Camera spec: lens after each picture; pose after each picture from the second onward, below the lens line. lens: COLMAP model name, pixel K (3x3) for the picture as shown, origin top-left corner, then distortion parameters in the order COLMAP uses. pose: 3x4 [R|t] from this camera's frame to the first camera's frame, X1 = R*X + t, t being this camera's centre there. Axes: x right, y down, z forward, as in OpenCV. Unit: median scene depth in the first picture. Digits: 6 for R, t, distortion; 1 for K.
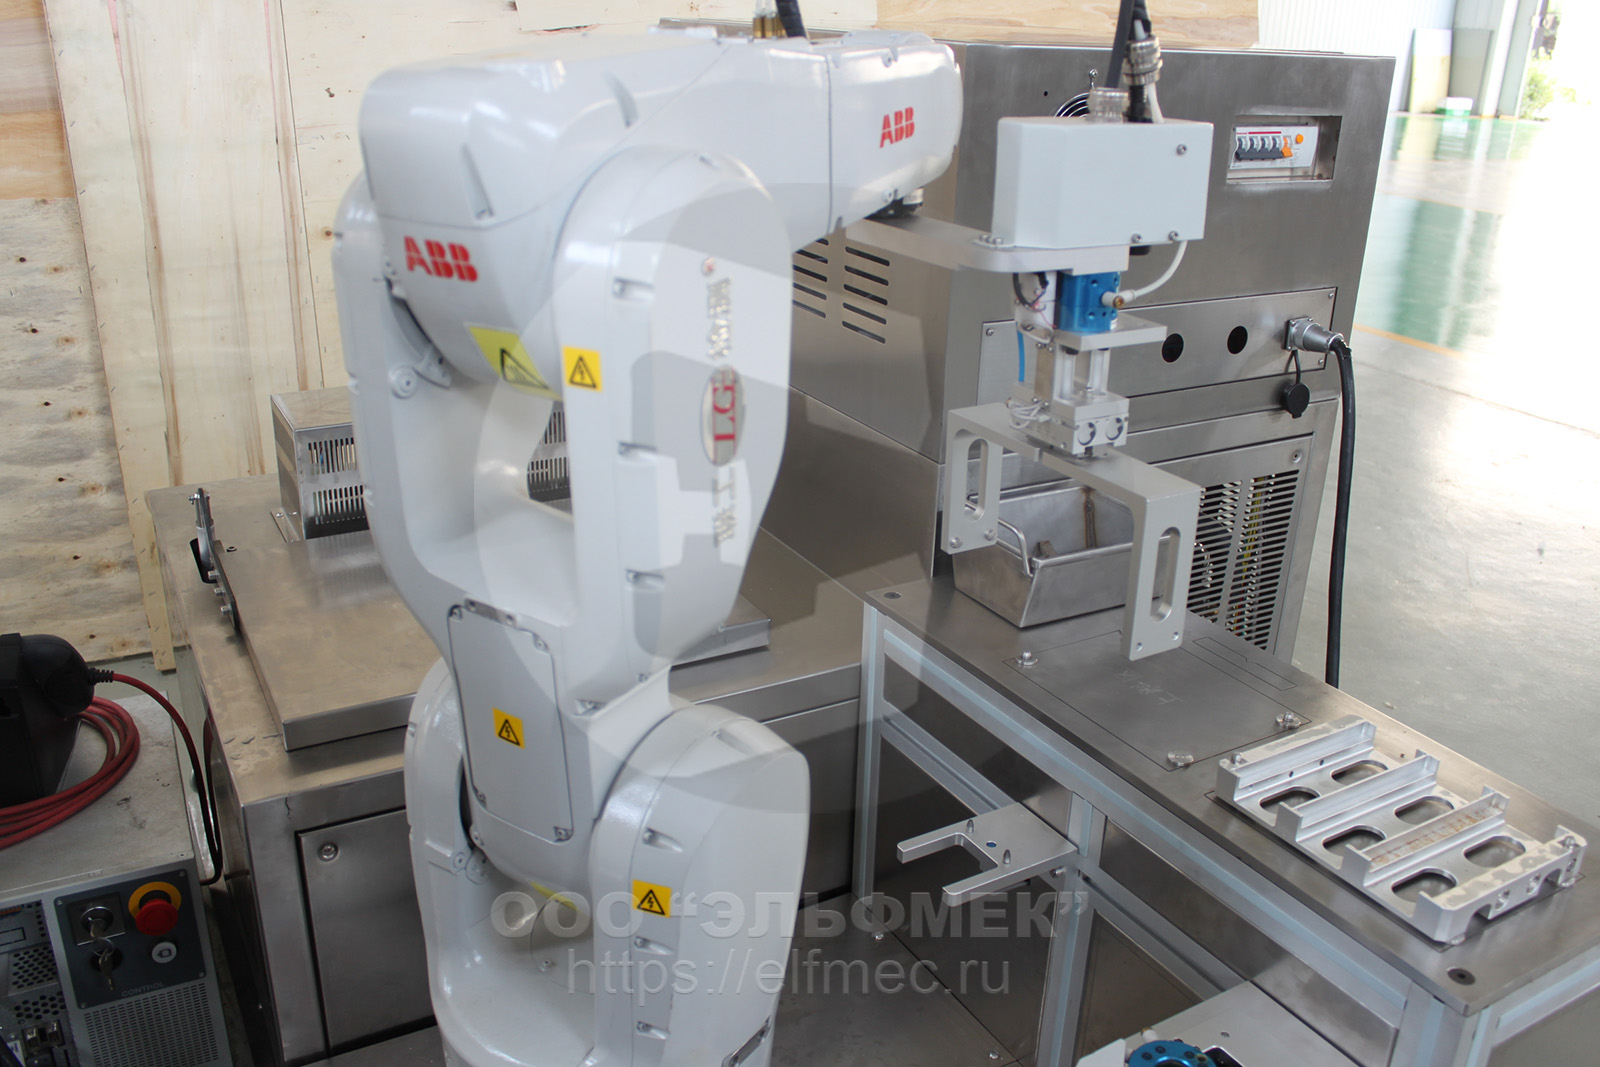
lens RADIAL K [[1356.3, 0, 800.0], [0, 1356.3, 533.5], [0, 0, 1]] dist [-0.179246, 0.168270]
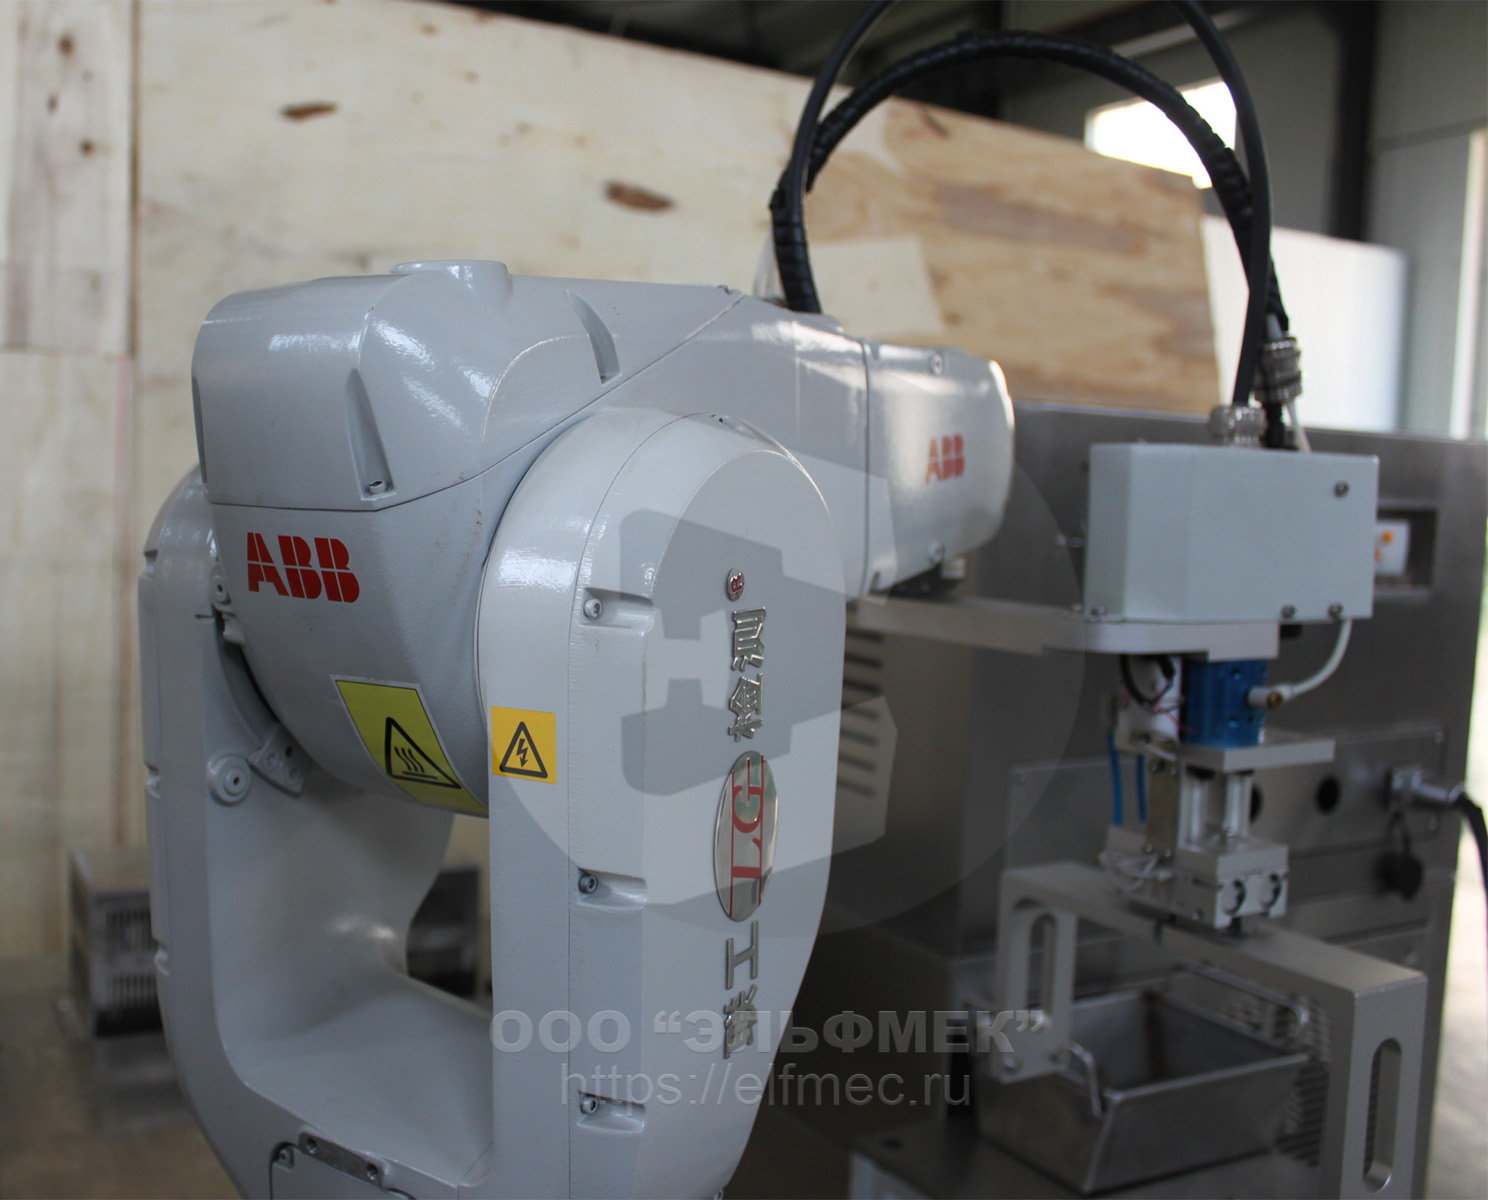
lens RADIAL K [[1495.2, 0, 591.8], [0, 1495.2, 597.5], [0, 0, 1]] dist [-0.150492, 0.131276]
pose [[0.998019, 0.008606, -0.062315, -0.065076], [-0.026995, 0.953343, -0.300679, 0.010723], [0.056820, 0.301766, 0.951687, 0.250926]]
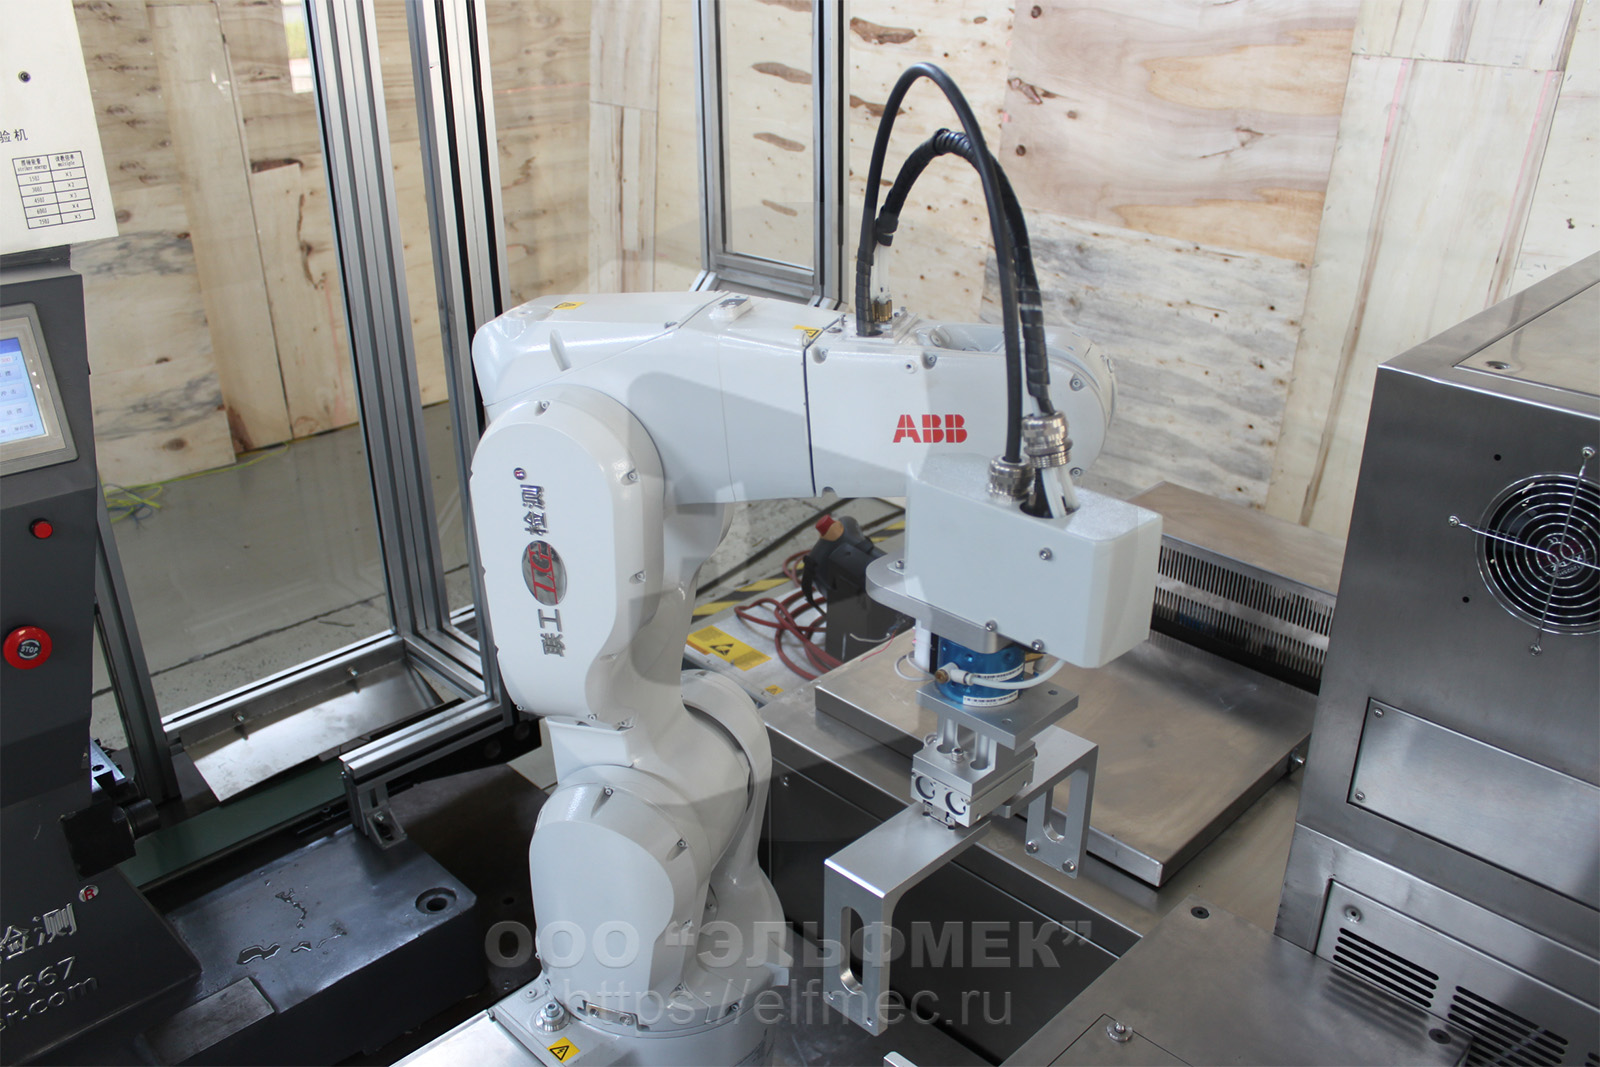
lens RADIAL K [[1320.2, 0, 809.7], [0, 1320.2, 532.8], [0, 0, 1]] dist [-0.169592, 0.145513]
pose [[0.274723, 0.376184, -0.884880, 0.976822], [-0.356004, 0.894682, 0.269825, -0.471878], [0.893190, 0.240894, 0.379713, 0.542006]]
